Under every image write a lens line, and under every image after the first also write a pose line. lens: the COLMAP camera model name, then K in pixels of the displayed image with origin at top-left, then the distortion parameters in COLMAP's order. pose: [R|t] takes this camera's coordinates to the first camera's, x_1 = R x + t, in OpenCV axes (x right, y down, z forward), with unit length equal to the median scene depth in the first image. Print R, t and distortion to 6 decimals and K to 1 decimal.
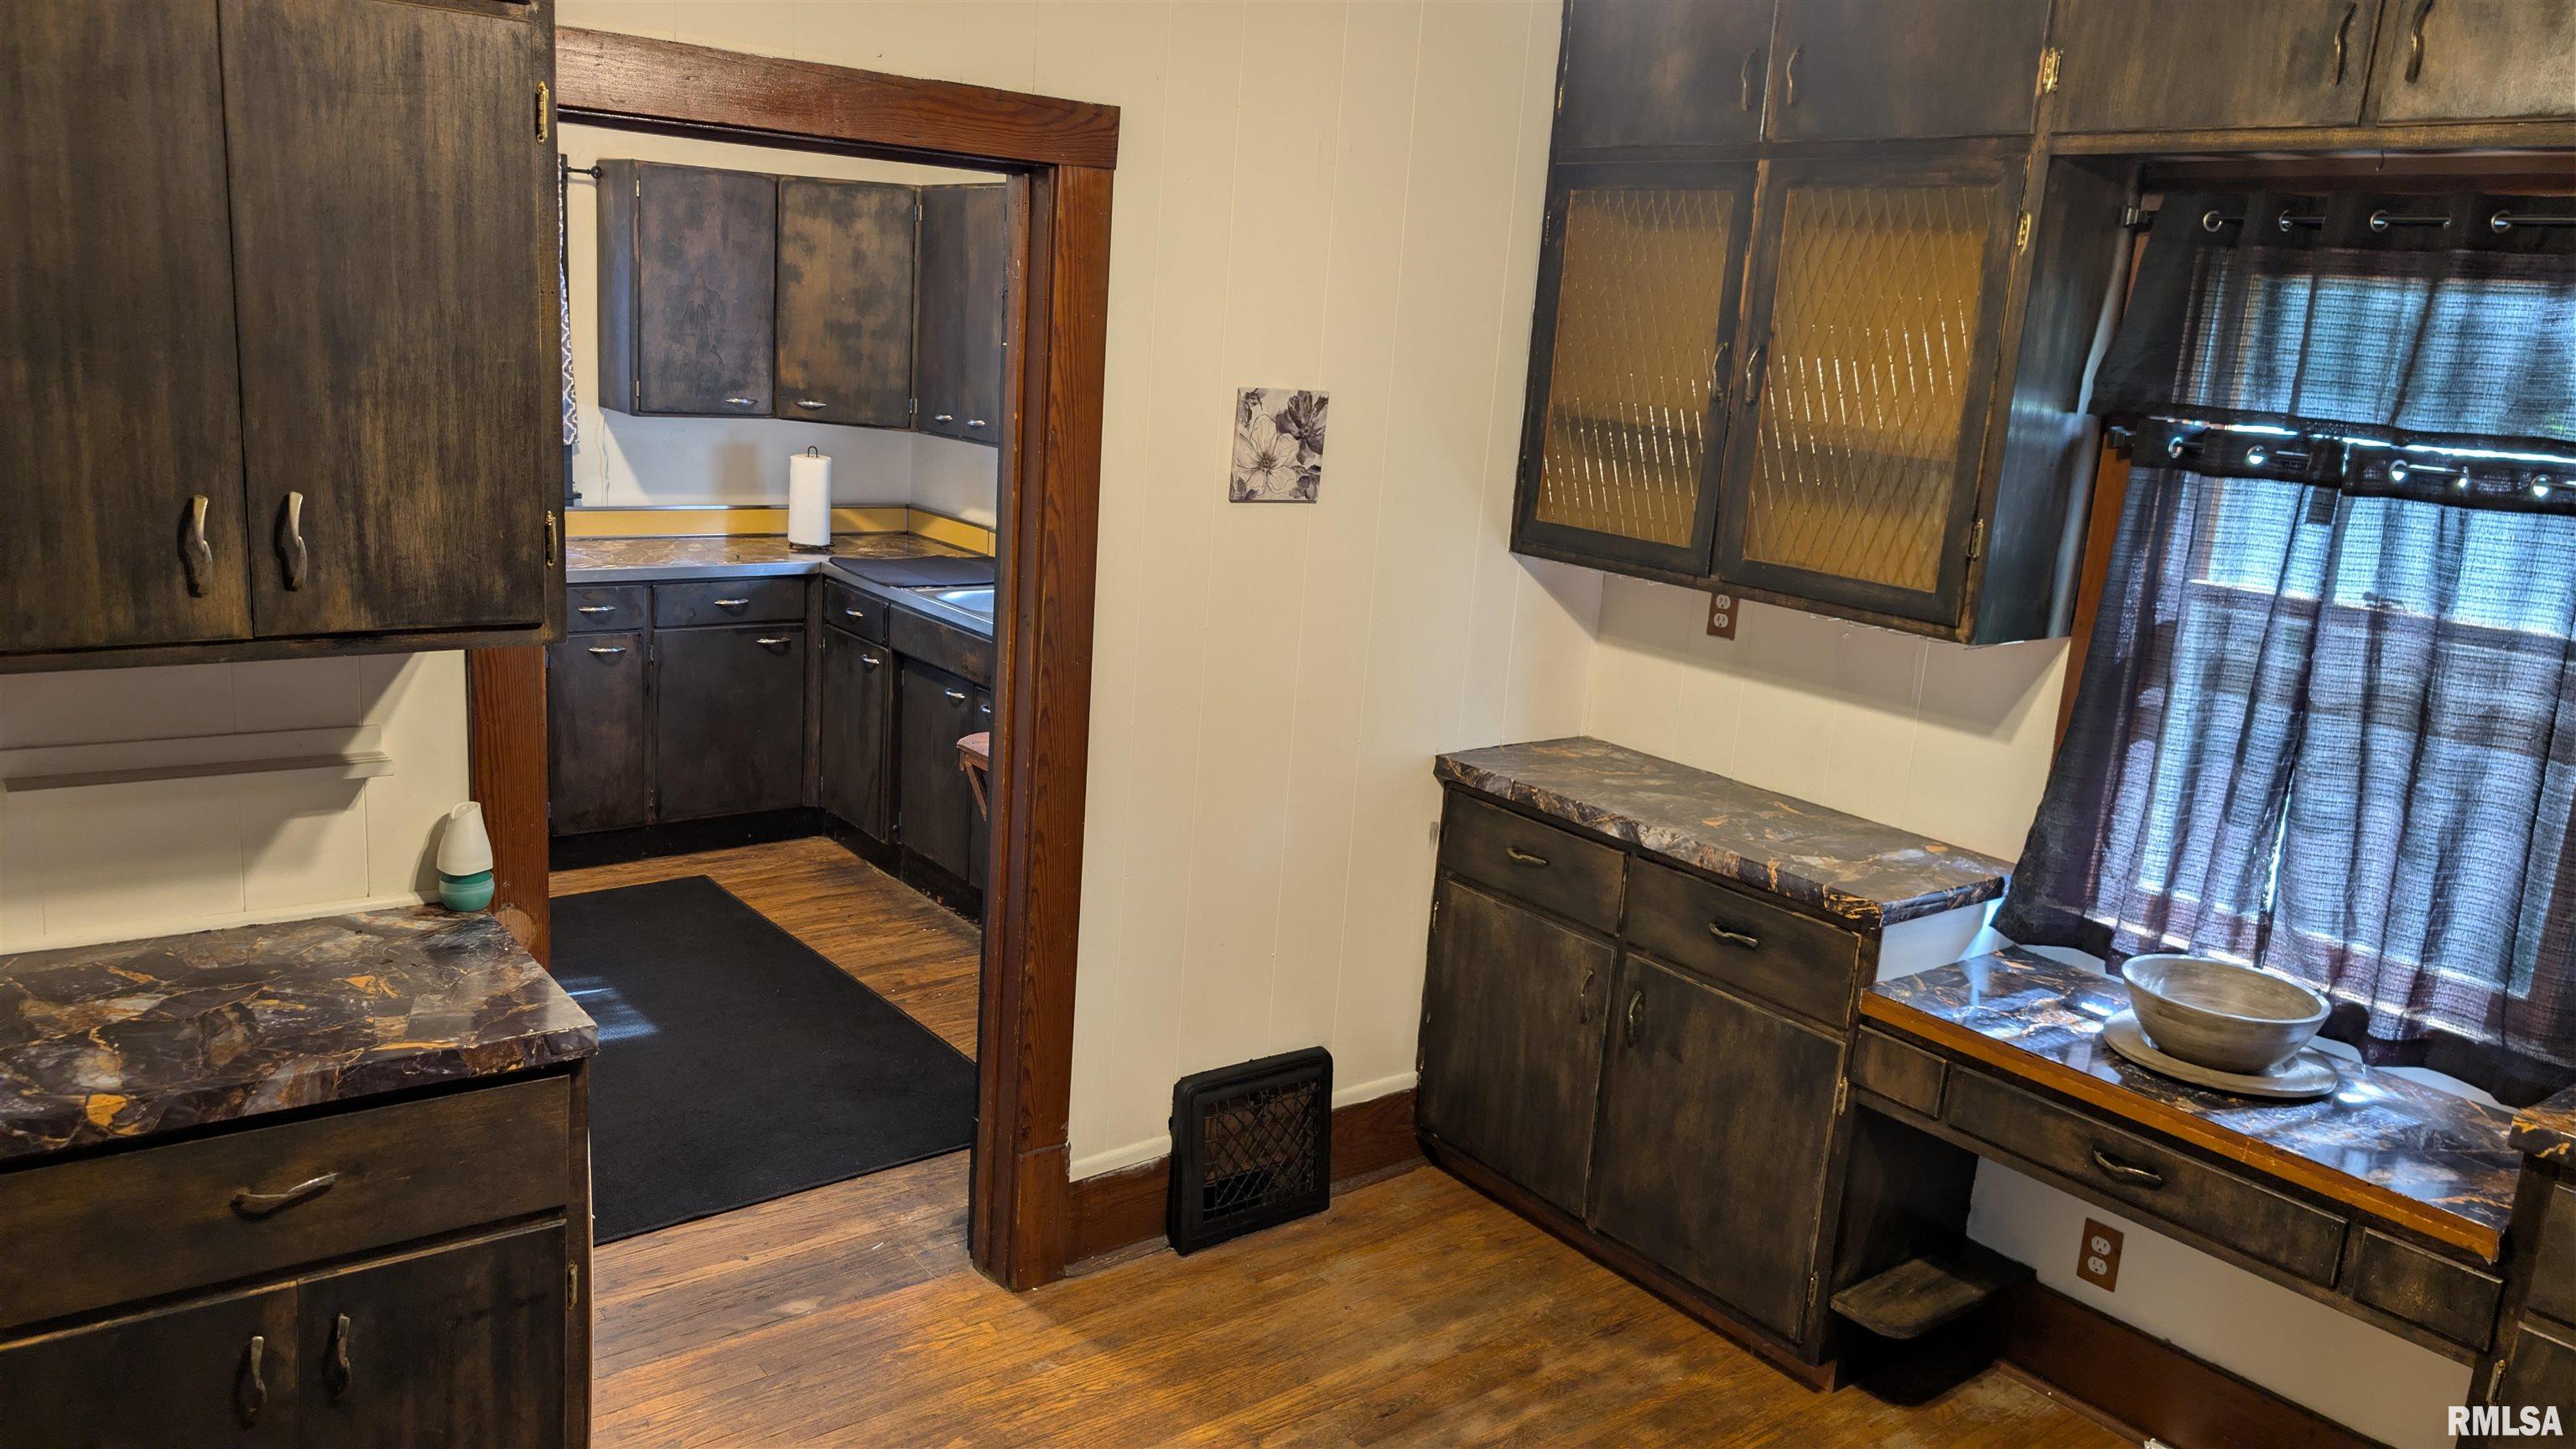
lens RADIAL K [[1843.2, 0, 1270.3], [0, 1843.2, 691.9], [0, 0, 1]] dist [0.030361, -0.028486]
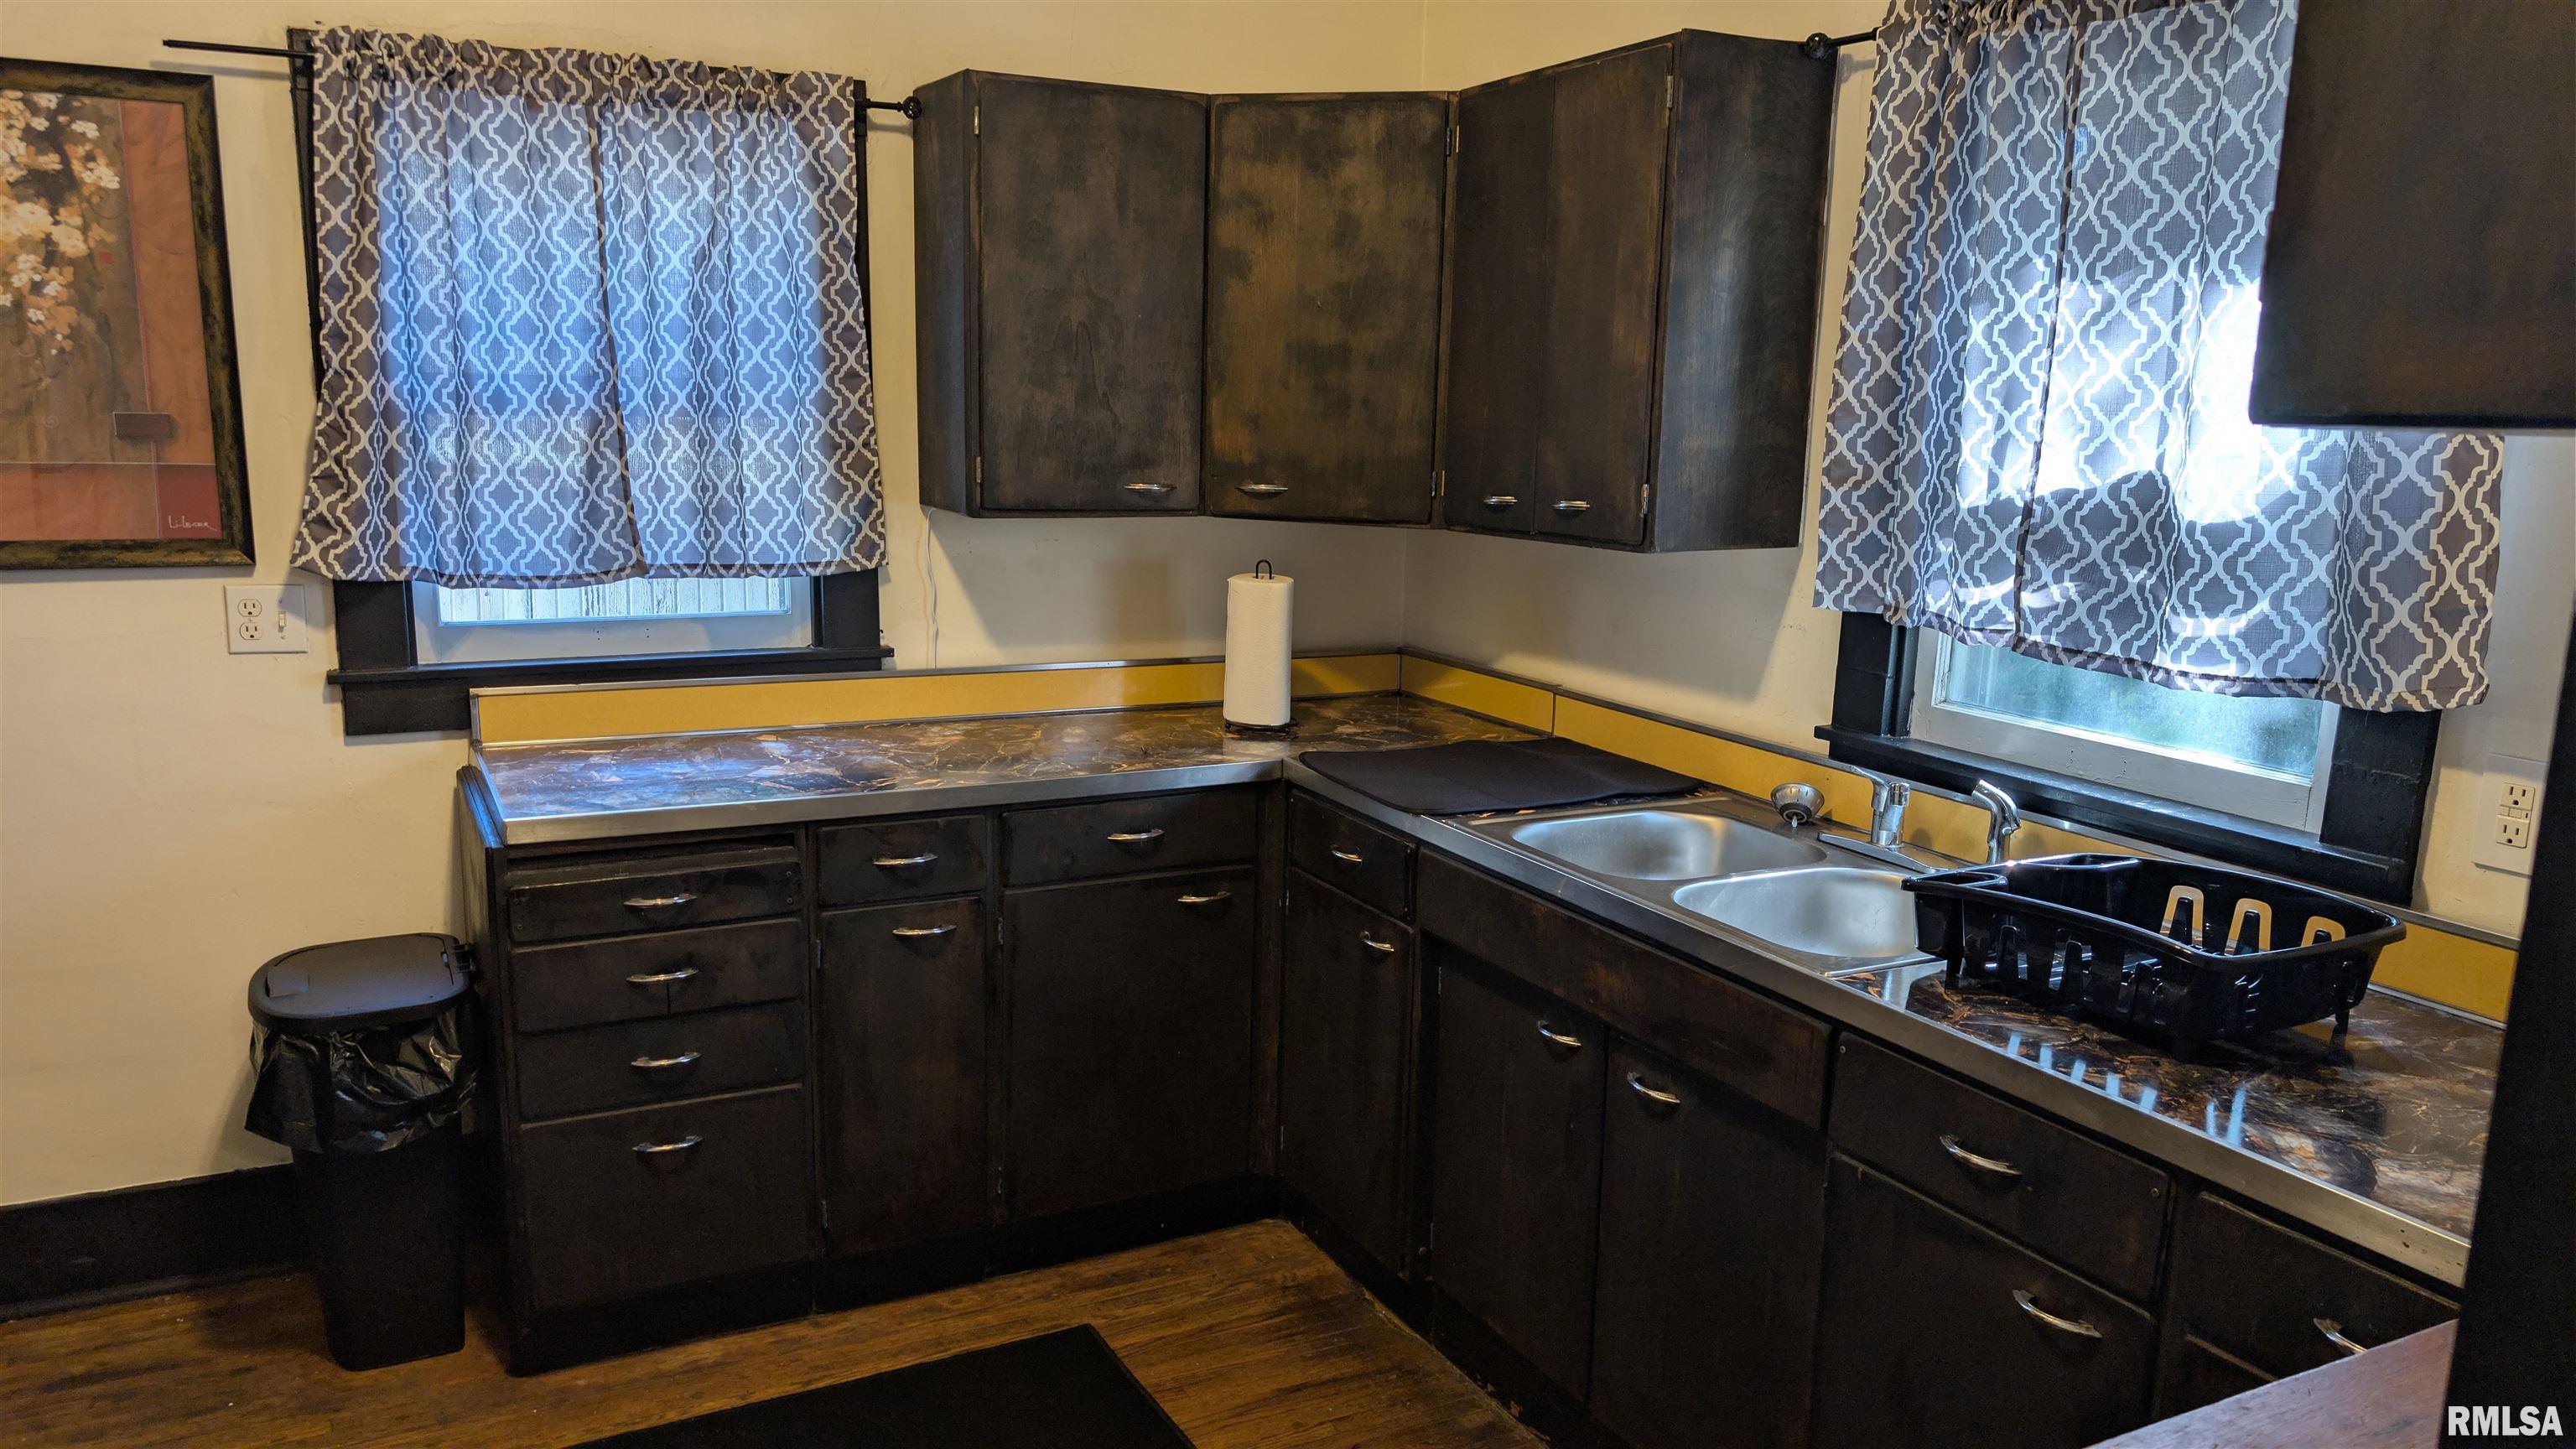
lens RADIAL K [[1843.2, 0, 1286.4], [0, 1843.2, 738.9], [0, 0, 1]] dist [0.030361, -0.028486]
pose [[0.981663, -0.010136, -0.190354, -0.134129], [0.004537, 0.999545, -0.029826, -0.060226], [0.190569, 0.028415, 0.981262, 0.441062]]
